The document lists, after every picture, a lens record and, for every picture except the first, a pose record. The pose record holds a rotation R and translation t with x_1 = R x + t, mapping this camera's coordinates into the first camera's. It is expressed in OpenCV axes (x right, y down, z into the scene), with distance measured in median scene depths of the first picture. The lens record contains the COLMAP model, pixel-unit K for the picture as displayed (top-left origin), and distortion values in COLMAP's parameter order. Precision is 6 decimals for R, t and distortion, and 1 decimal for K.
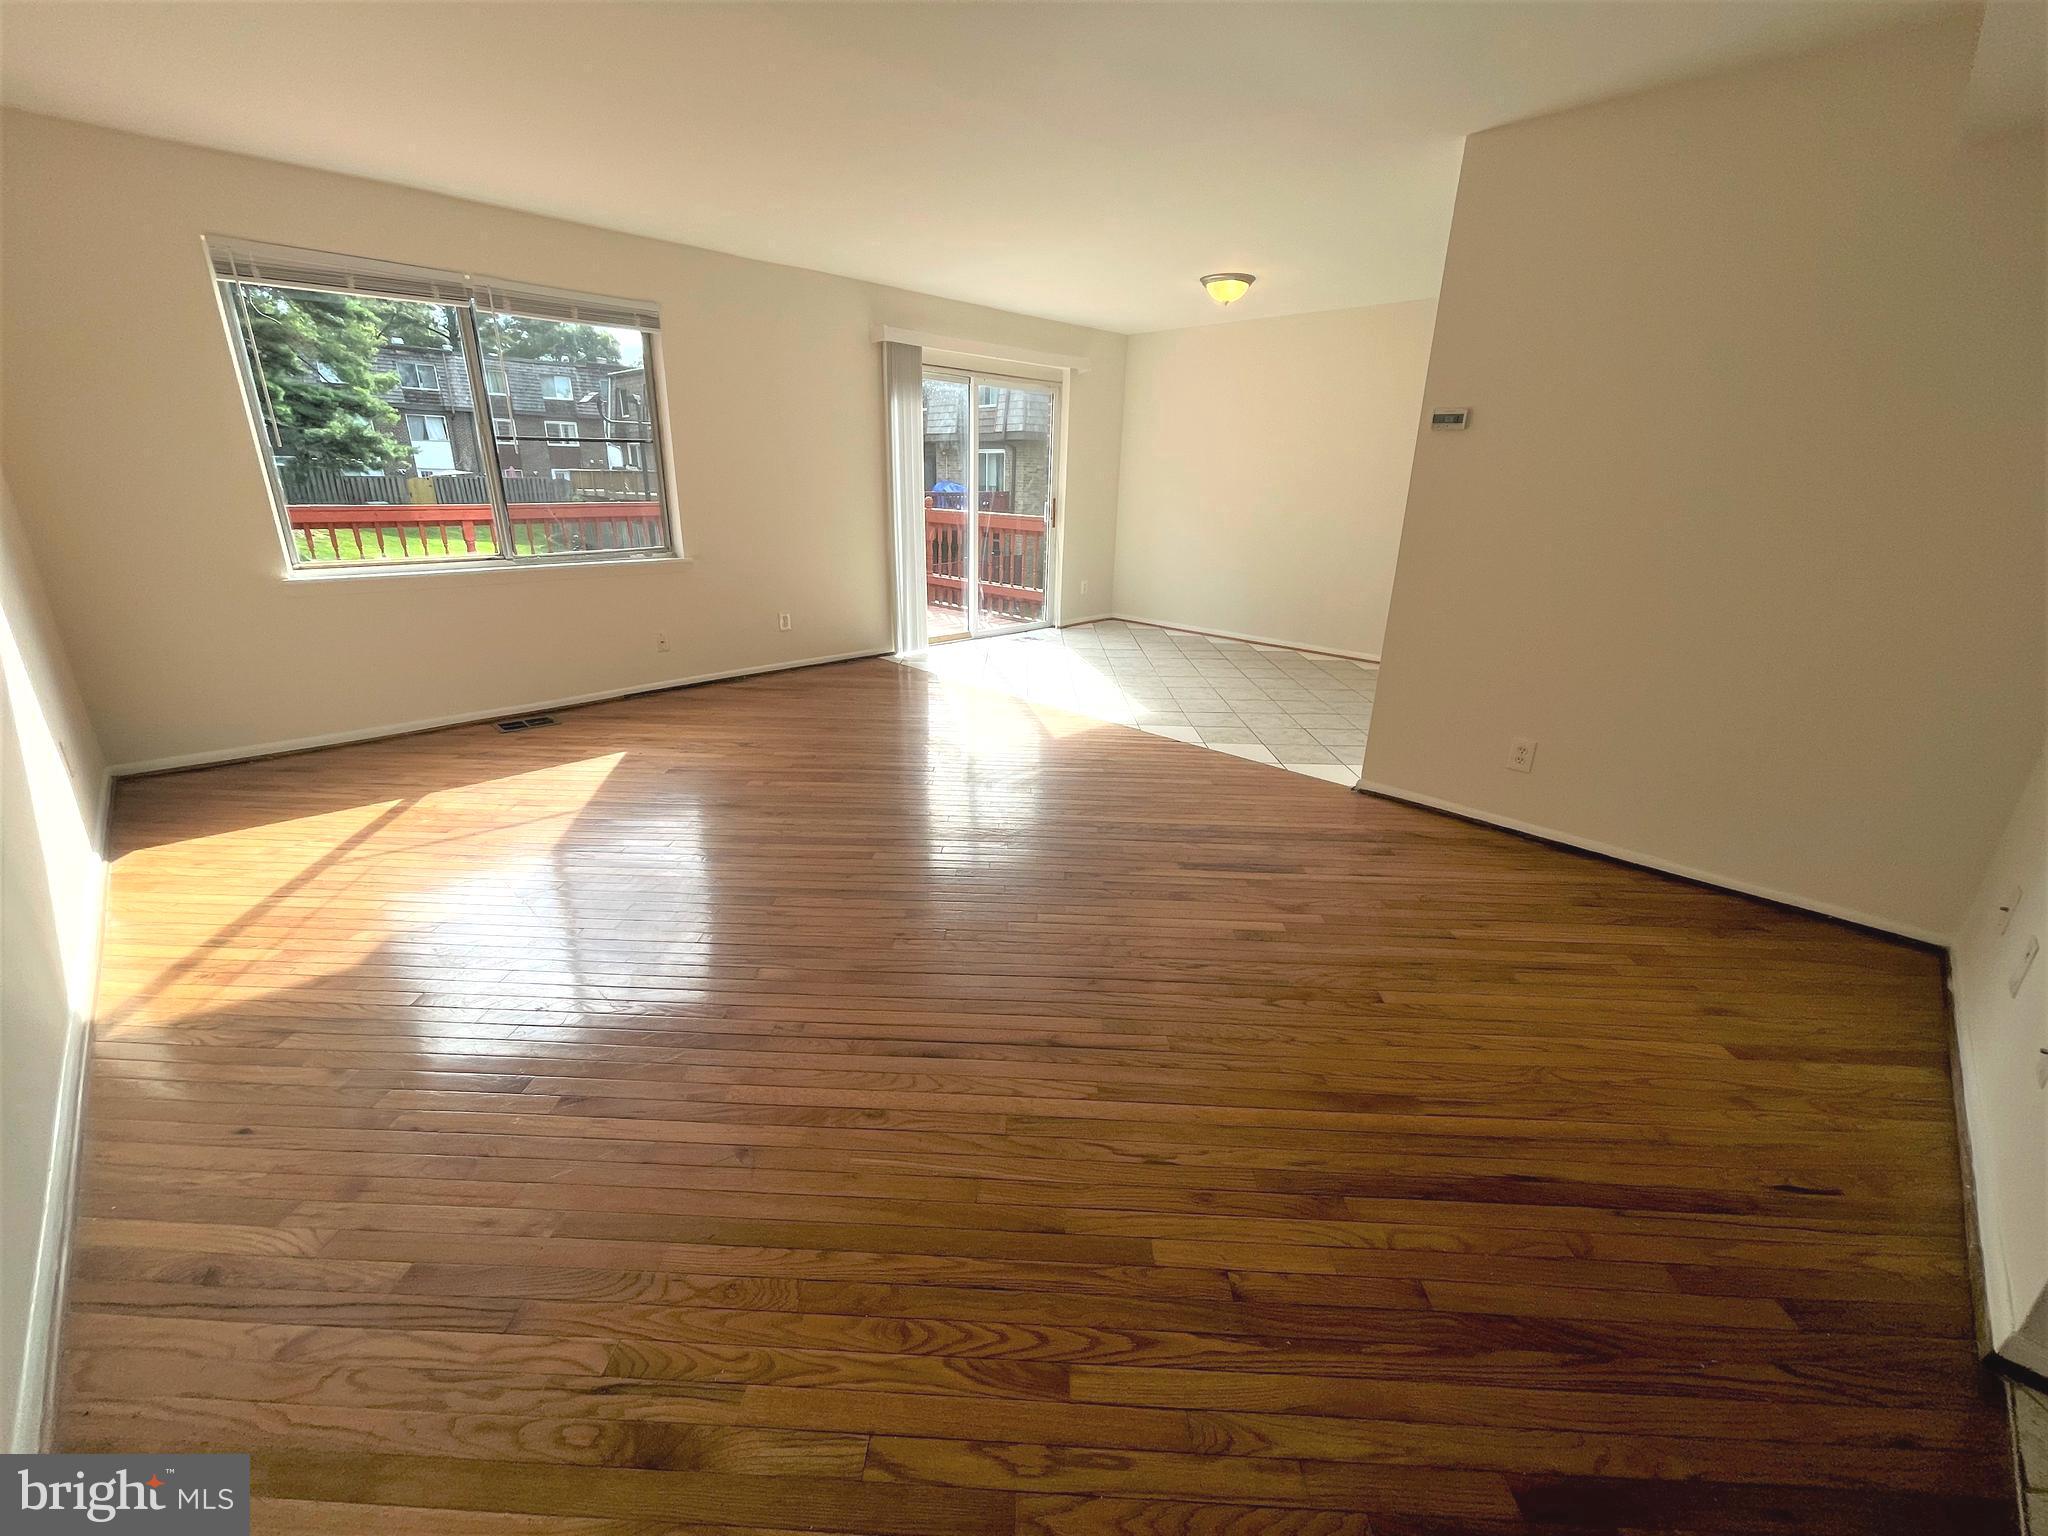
lens RADIAL K [[830.6, 0, 1023.0], [0, 830.6, 763.1], [0, 0, 1]] dist [-0.002576, -0.000226]
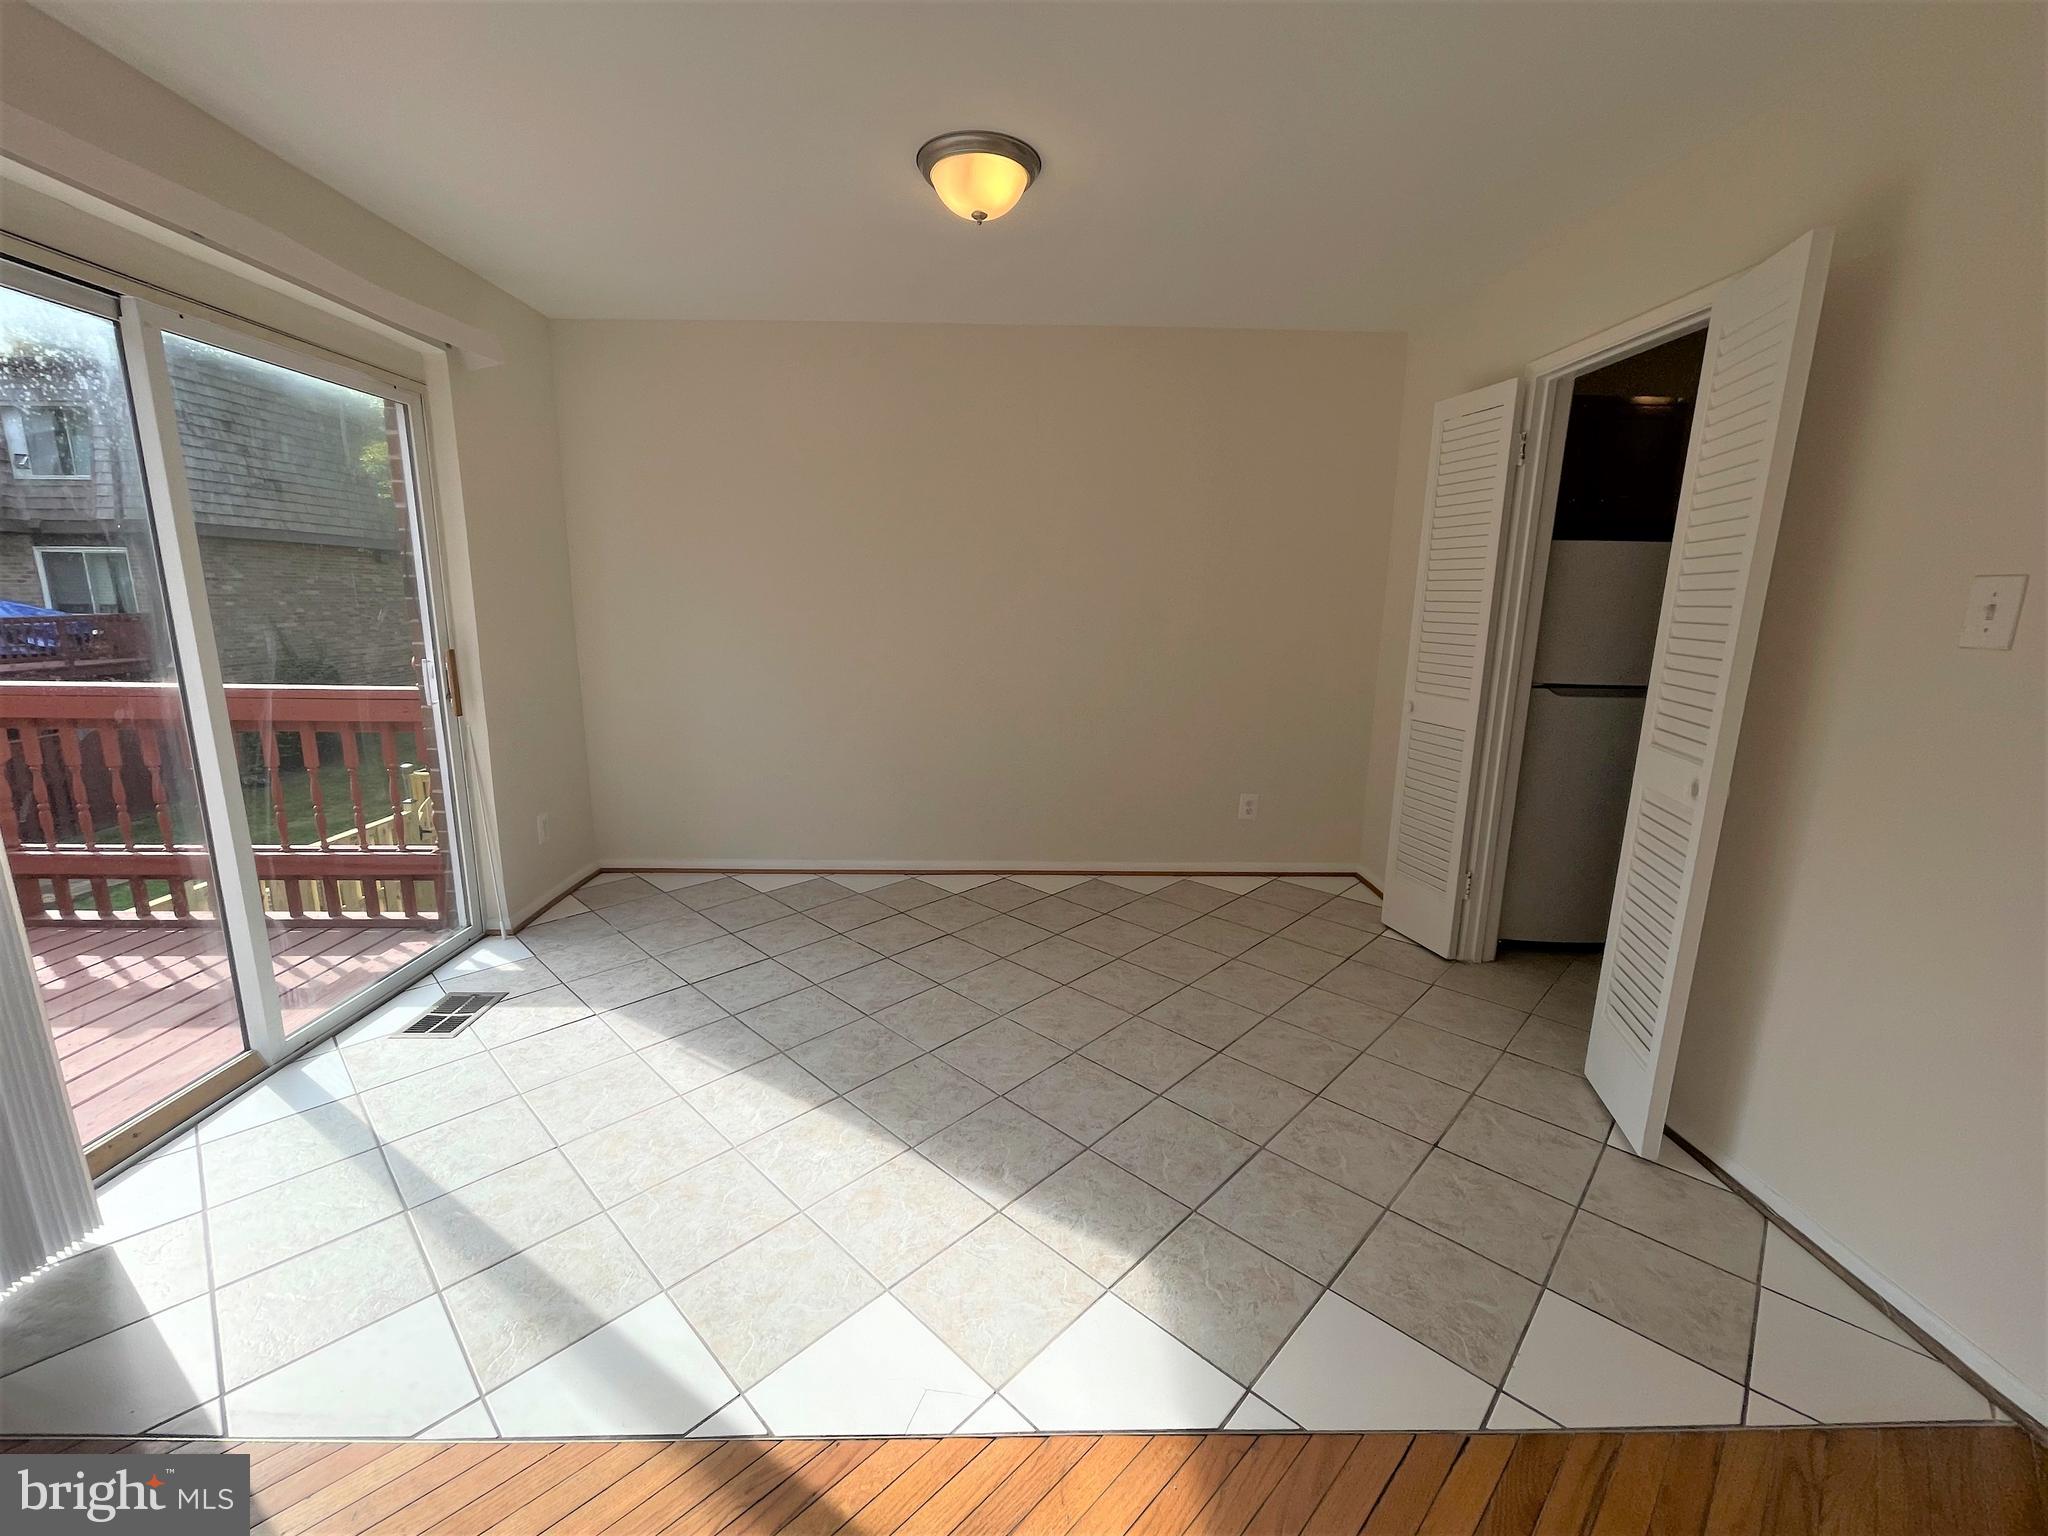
lens RADIAL K [[830.6, 0, 1023.0], [0, 830.6, 763.1], [0, 0, 1]] dist [-0.002576, -0.000226]
pose [[0.691852, -0.154569, 0.705300, -0.126611], [0.238352, 0.970951, -0.021019, -0.364228], [-0.681564, 0.182651, 0.708597, 1.016474]]
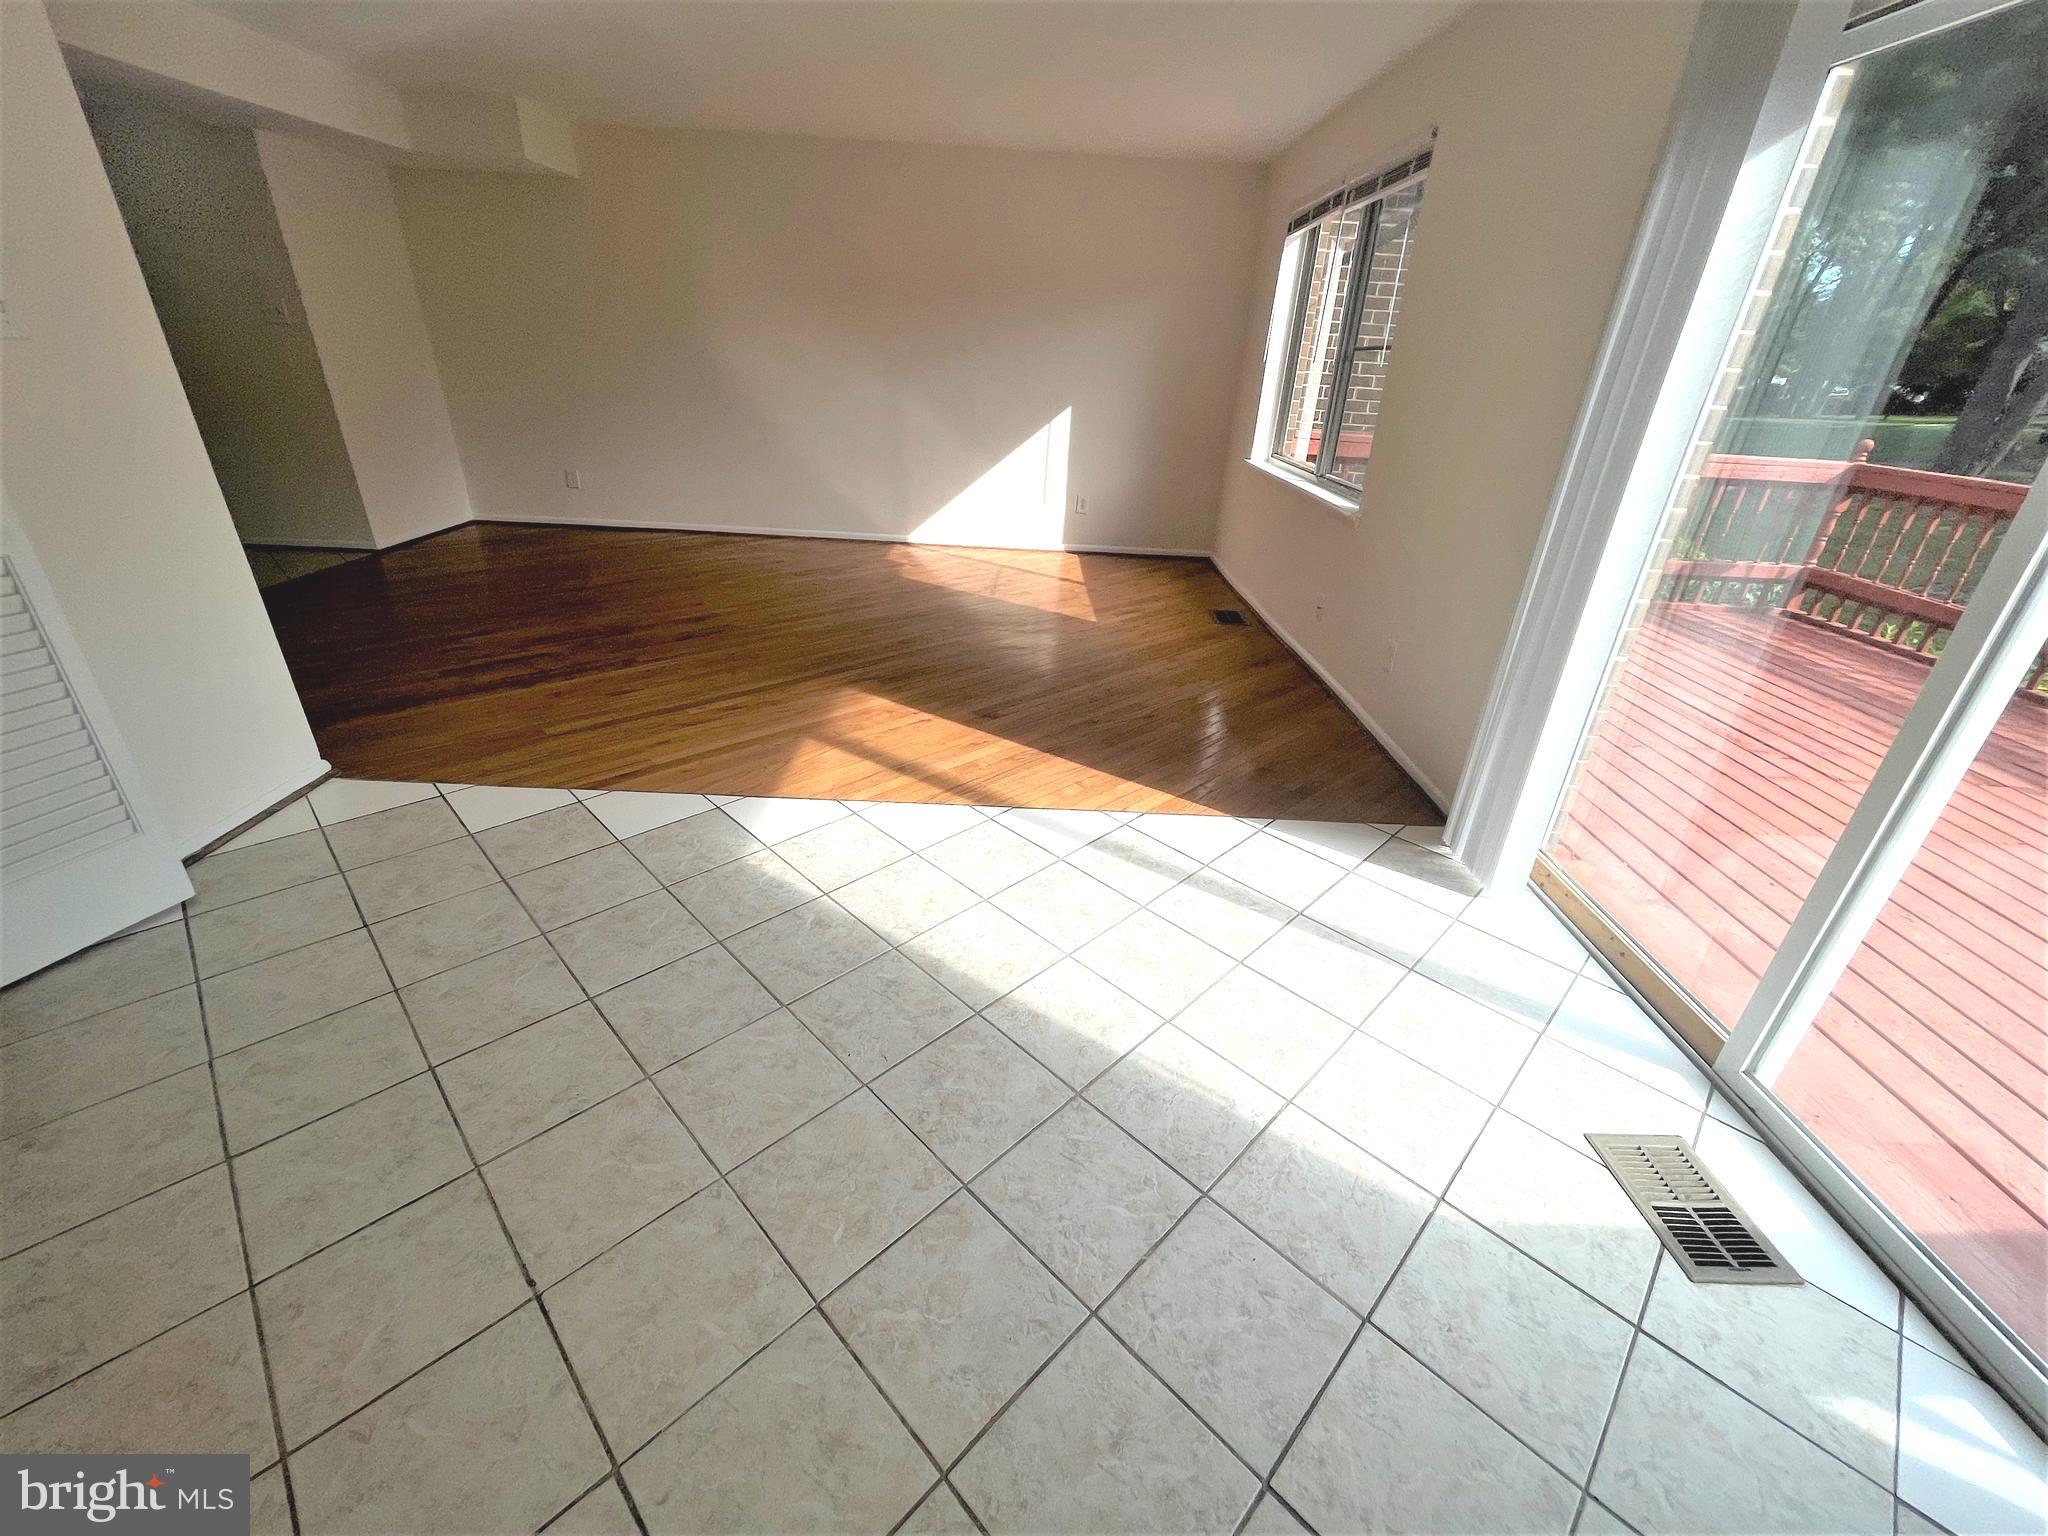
lens RADIAL K [[830.6, 0, 1023.0], [0, 830.6, 763.1], [0, 0, 1]] dist [-0.002576, -0.000226]
pose [[-0.703490, 0.267294, -0.658526, 0.460012], [-0.290734, 0.737270, 0.609841, -0.608599], [0.648518, 0.620473, -0.440951, 1.746968]]
